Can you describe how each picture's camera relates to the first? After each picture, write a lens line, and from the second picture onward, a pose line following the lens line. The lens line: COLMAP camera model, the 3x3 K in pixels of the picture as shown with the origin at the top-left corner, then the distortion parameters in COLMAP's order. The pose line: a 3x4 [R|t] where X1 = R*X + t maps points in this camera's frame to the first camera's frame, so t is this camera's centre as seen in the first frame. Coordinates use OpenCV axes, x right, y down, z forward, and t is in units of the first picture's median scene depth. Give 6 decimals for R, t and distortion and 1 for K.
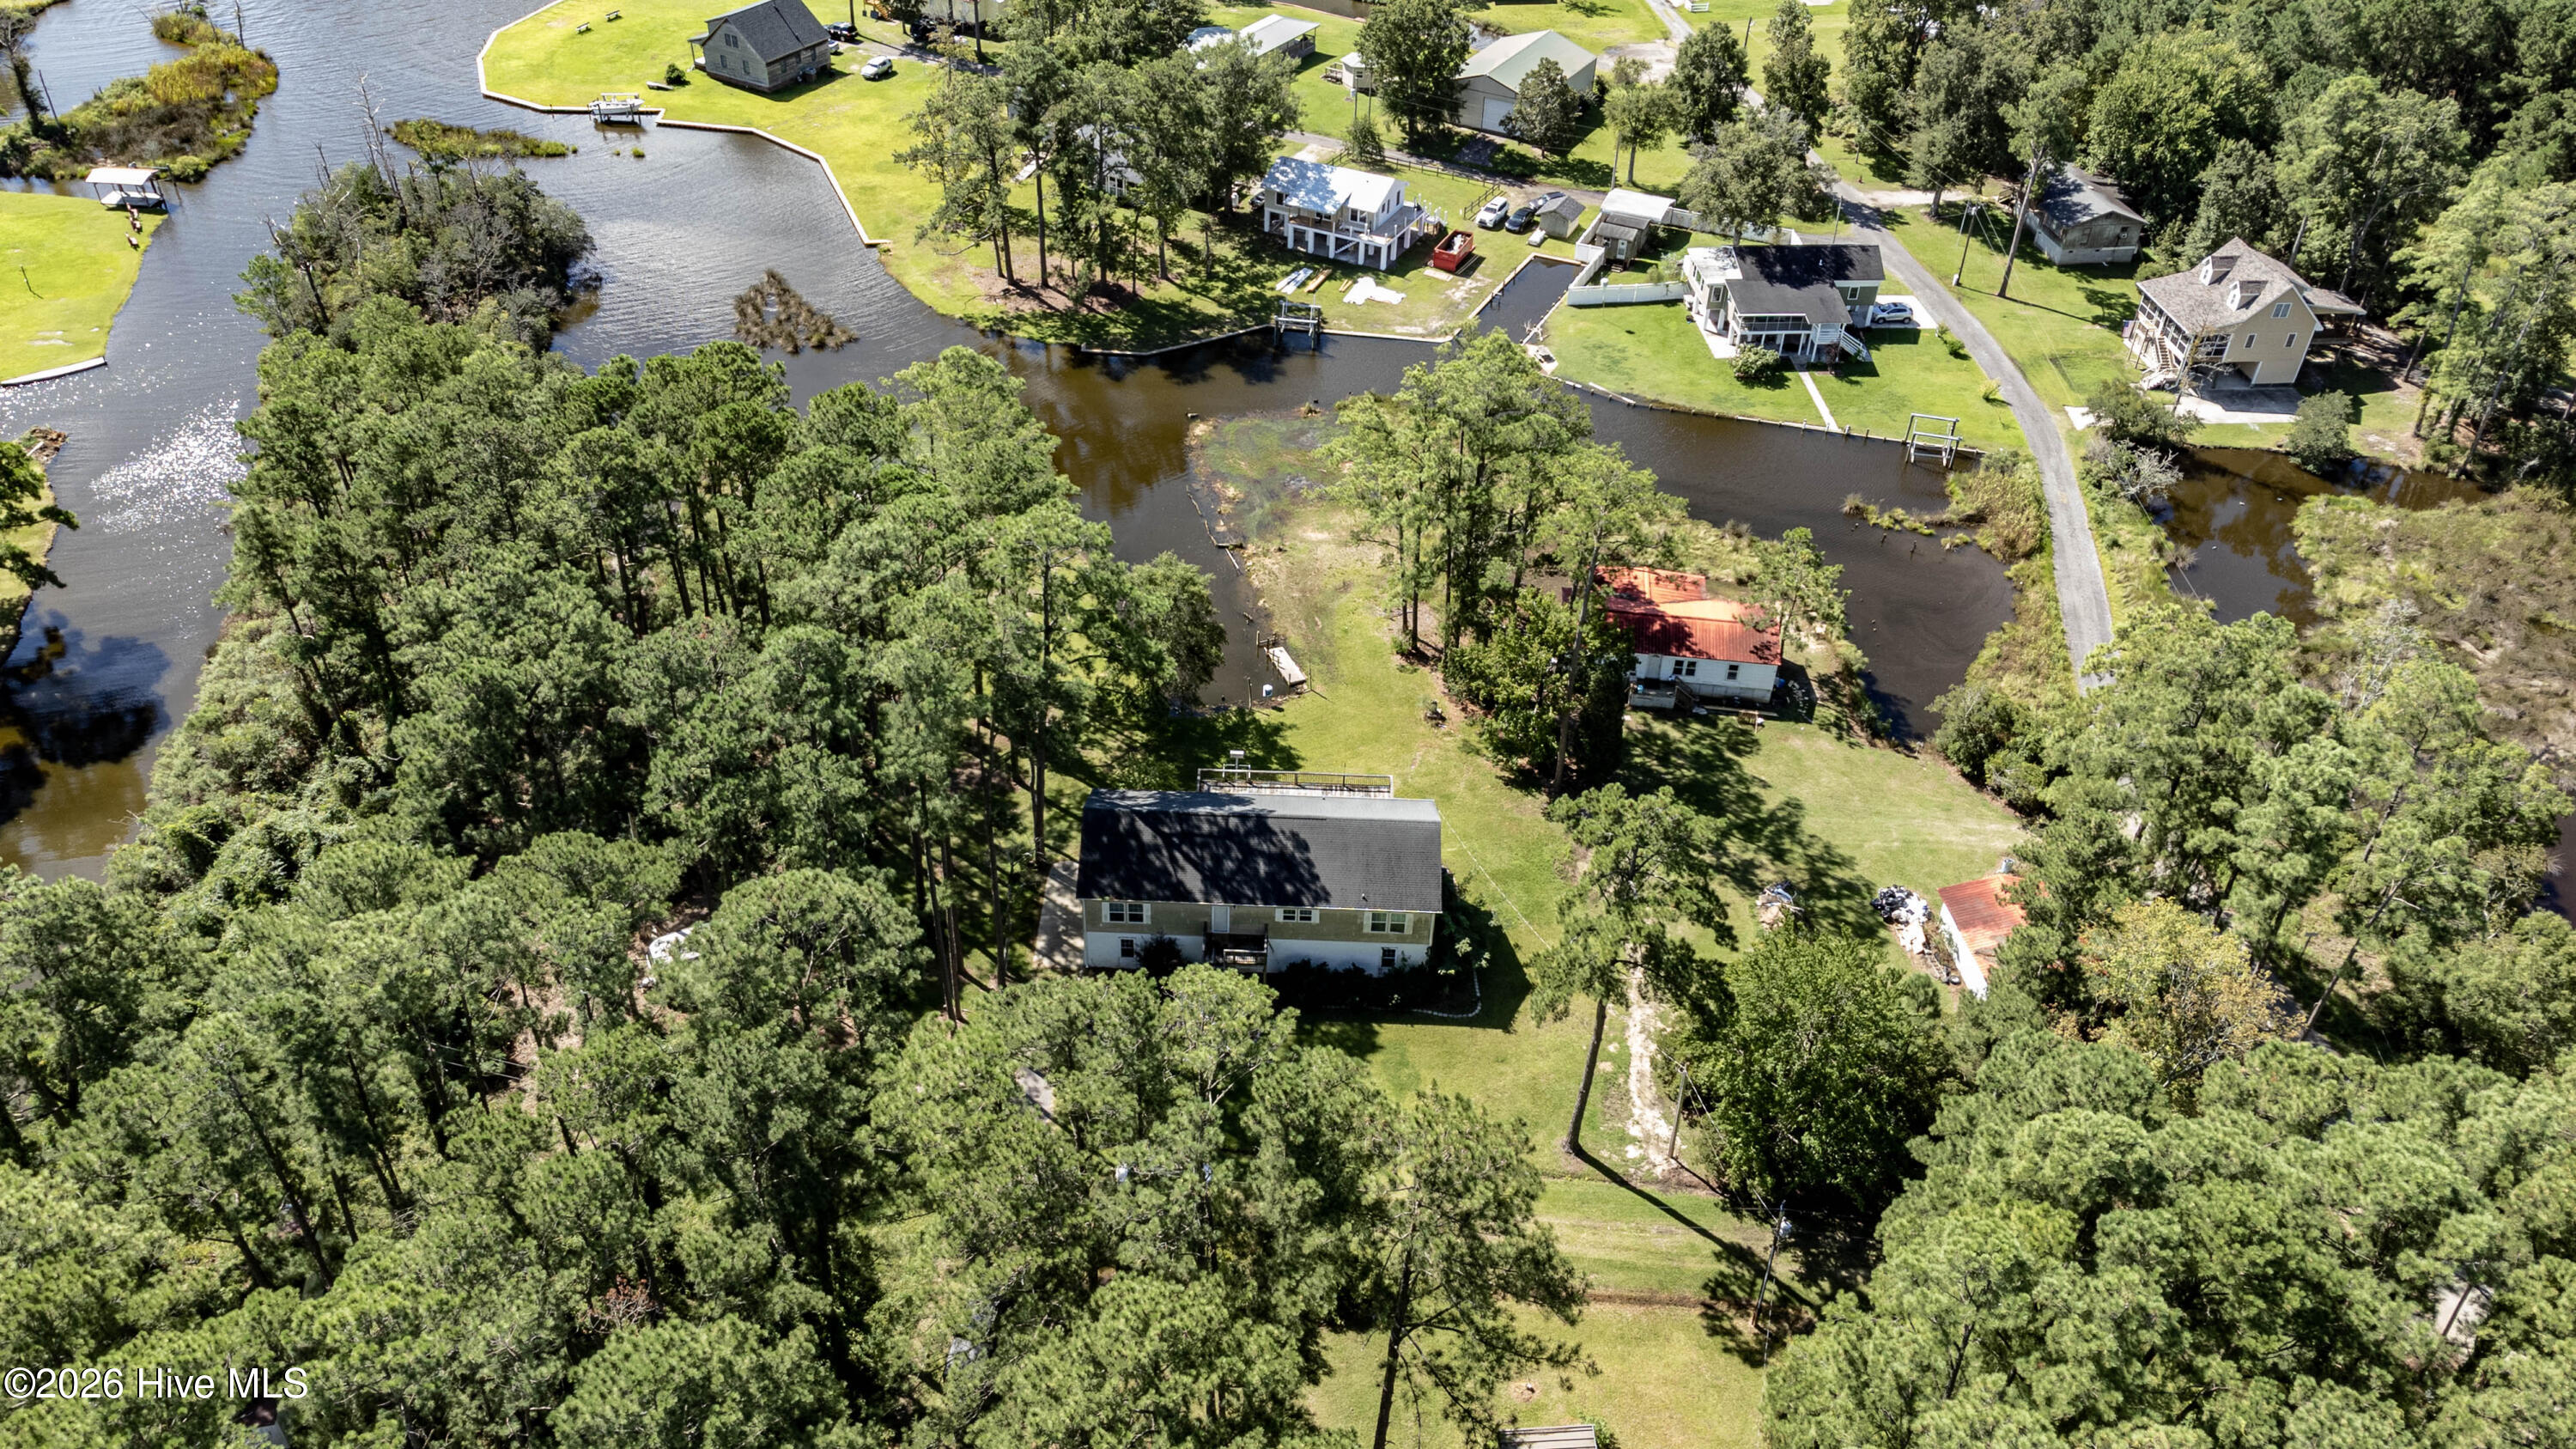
lens RADIAL K [[2016.6, 0, 1257.5], [0, 2016.6, 727.0], [0, 0, 1]] dist [0.026771, 0.003503]
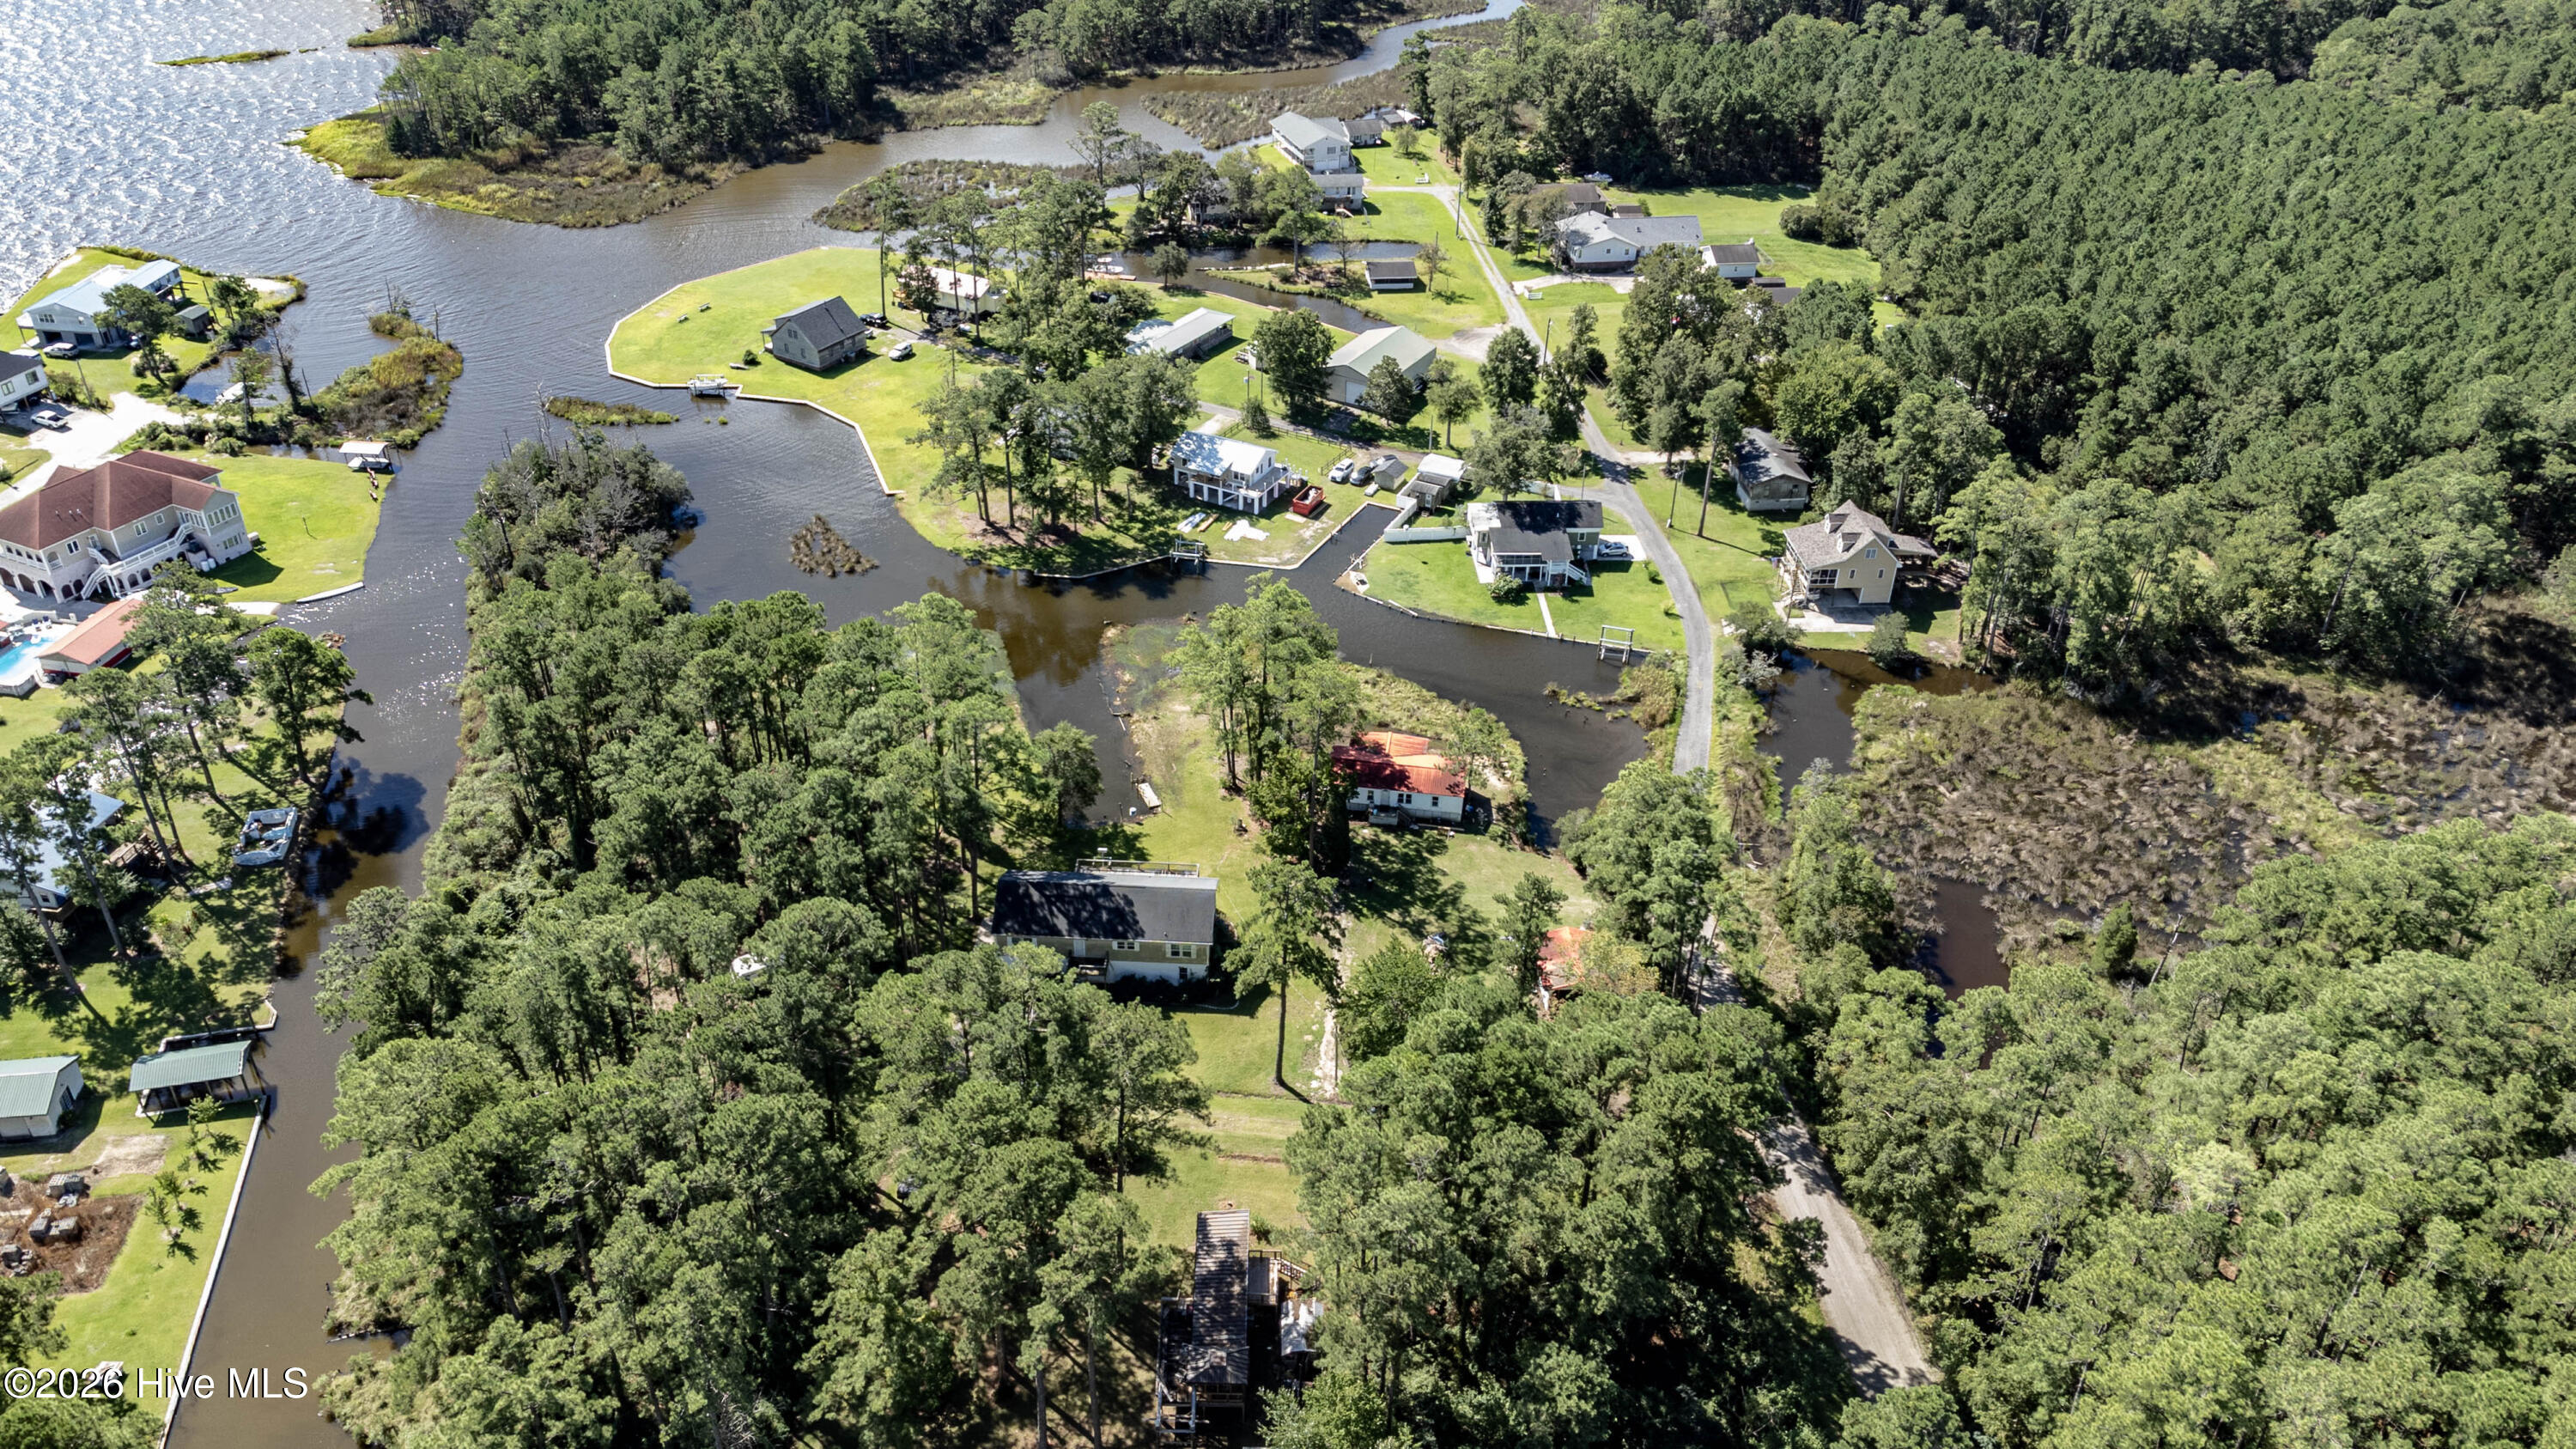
lens RADIAL K [[2016.6, 0, 1257.5], [0, 2016.6, 727.0], [0, 0, 1]] dist [0.026771, 0.003503]
pose [[0.999779, 0.005702, -0.020246, 0.130681], [-0.007113, 0.997499, -0.070328, 0.024880], [0.019795, 0.070457, 0.997318, -0.532727]]
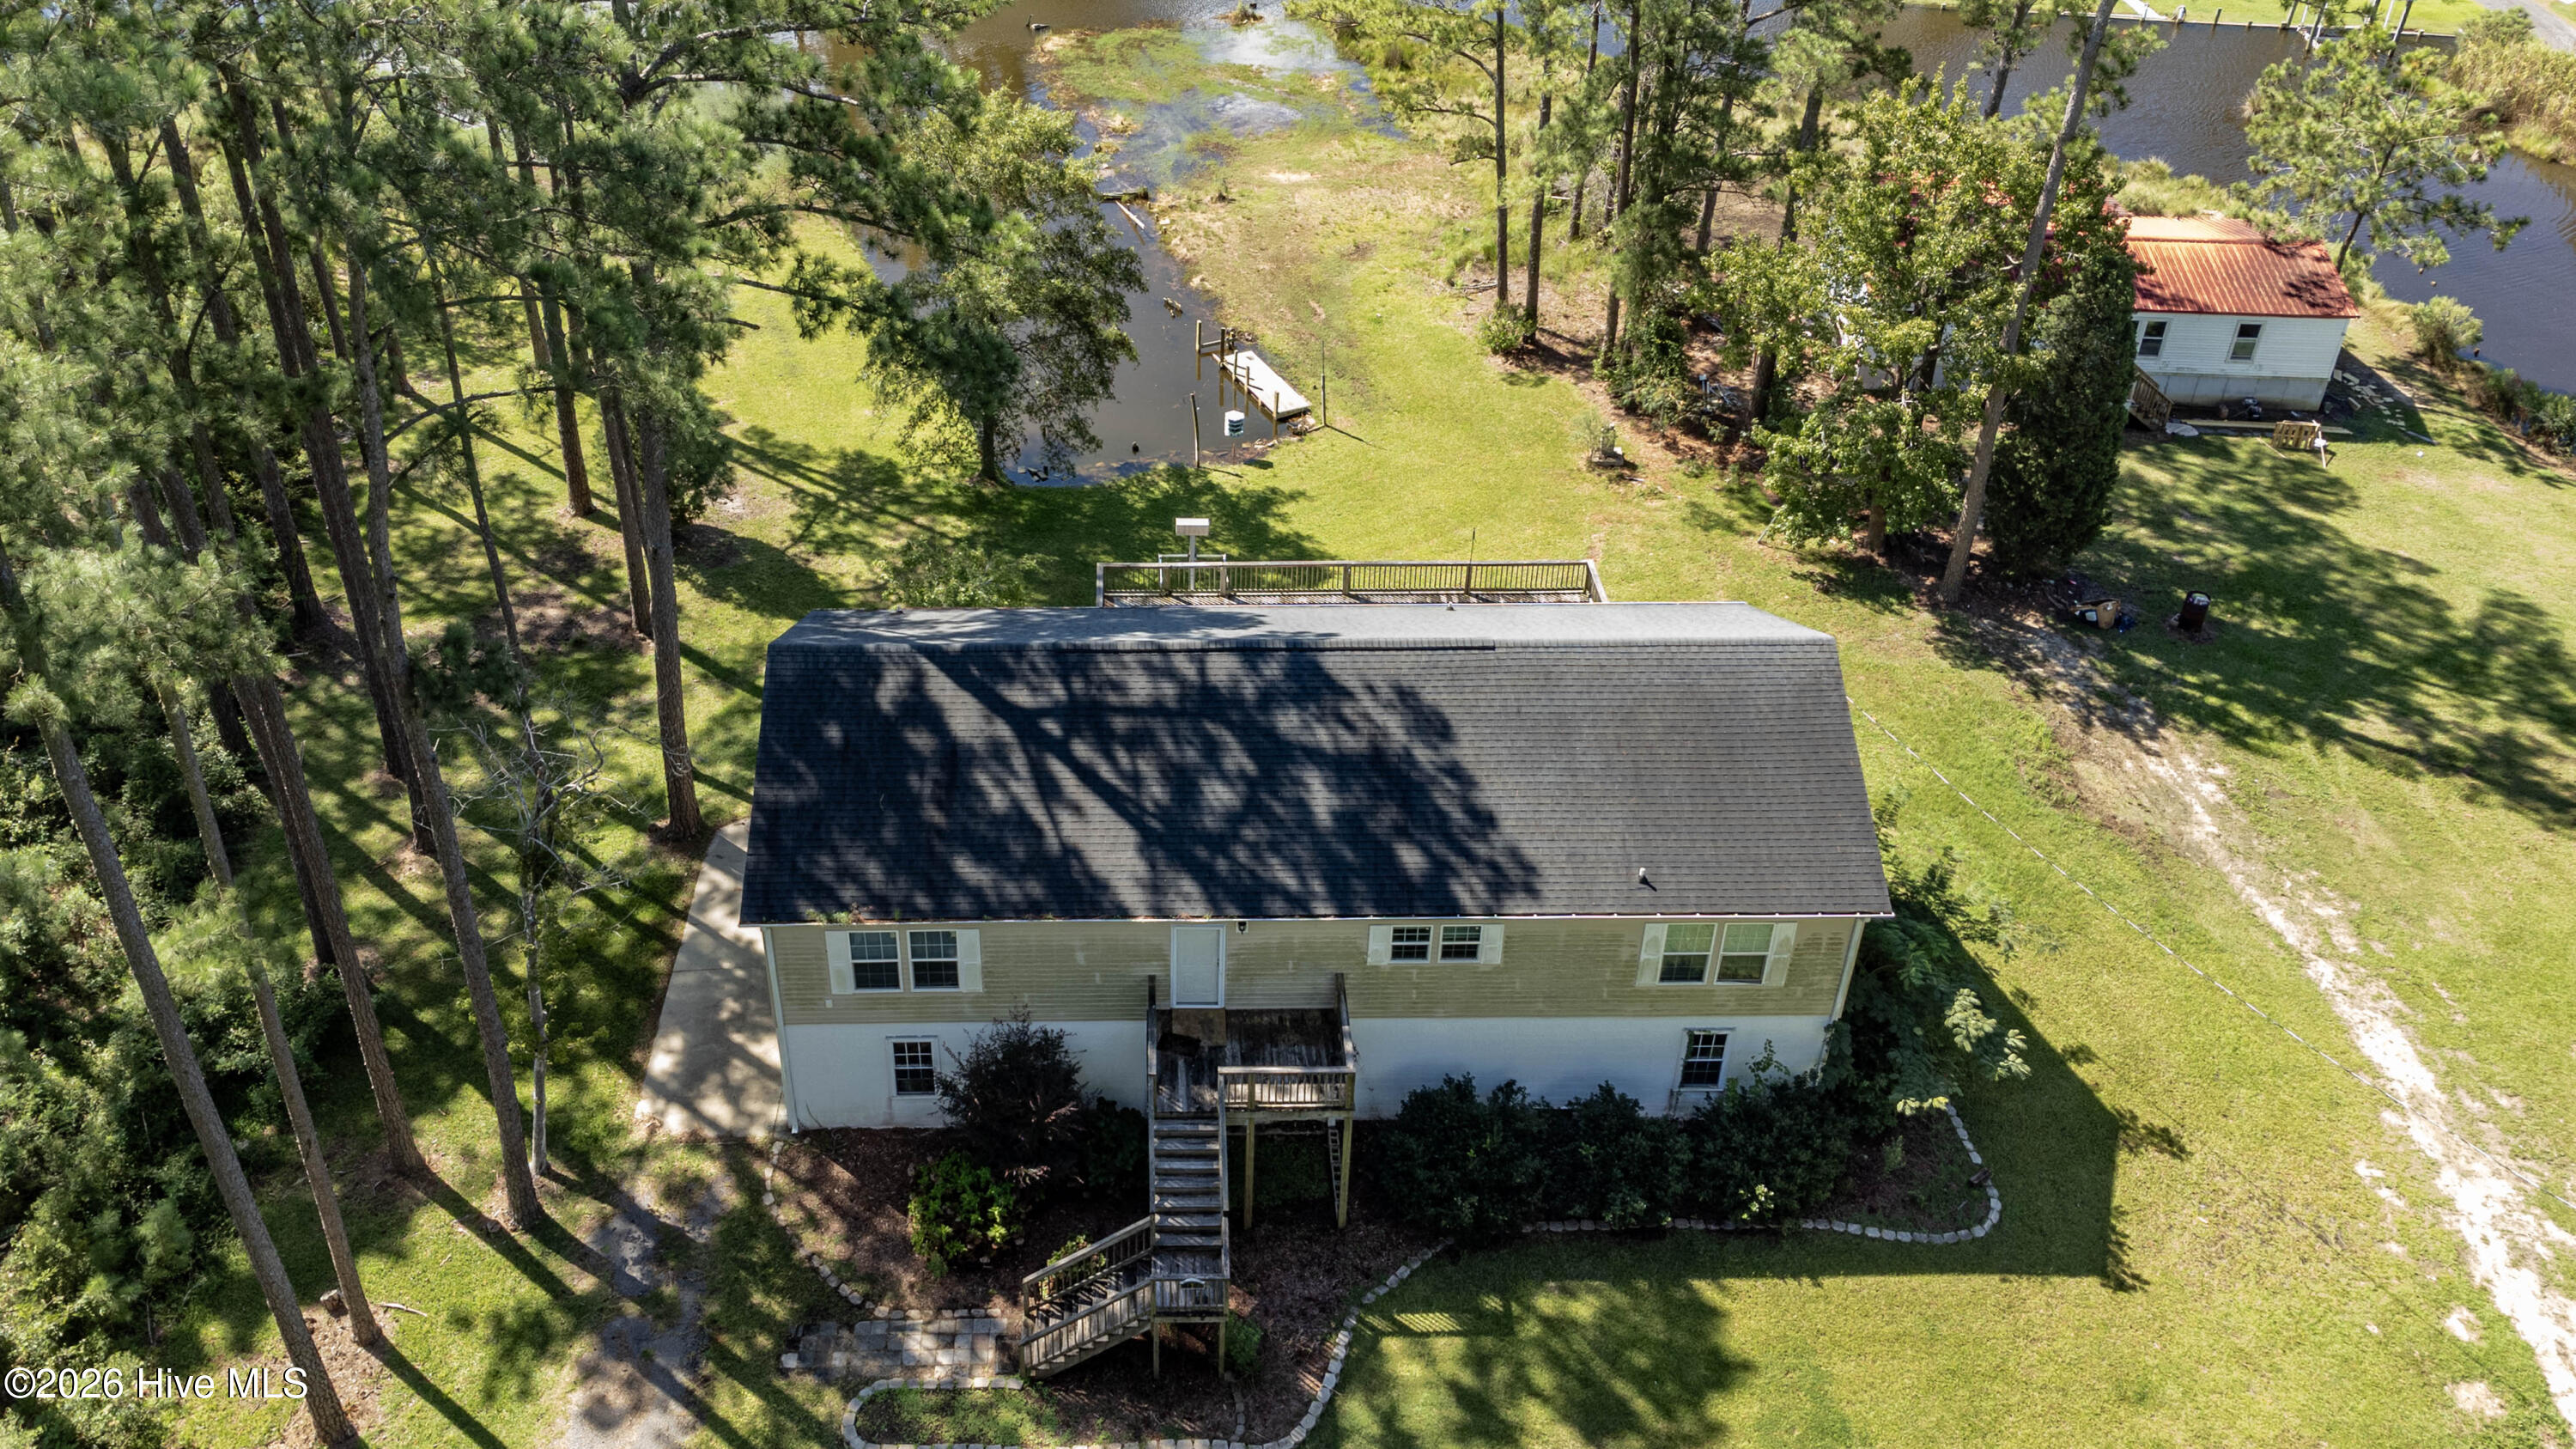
lens RADIAL K [[2061.3, 0, 1190.3], [0, 2061.3, 462.4], [0, 0, 1]] dist [0.022960, 0.002749]
pose [[0.998267, -0.039371, 0.043734, -0.025533], [0.044242, 0.992187, -0.116648, 0.044059], [-0.038800, 0.118380, 0.992210, 0.543064]]
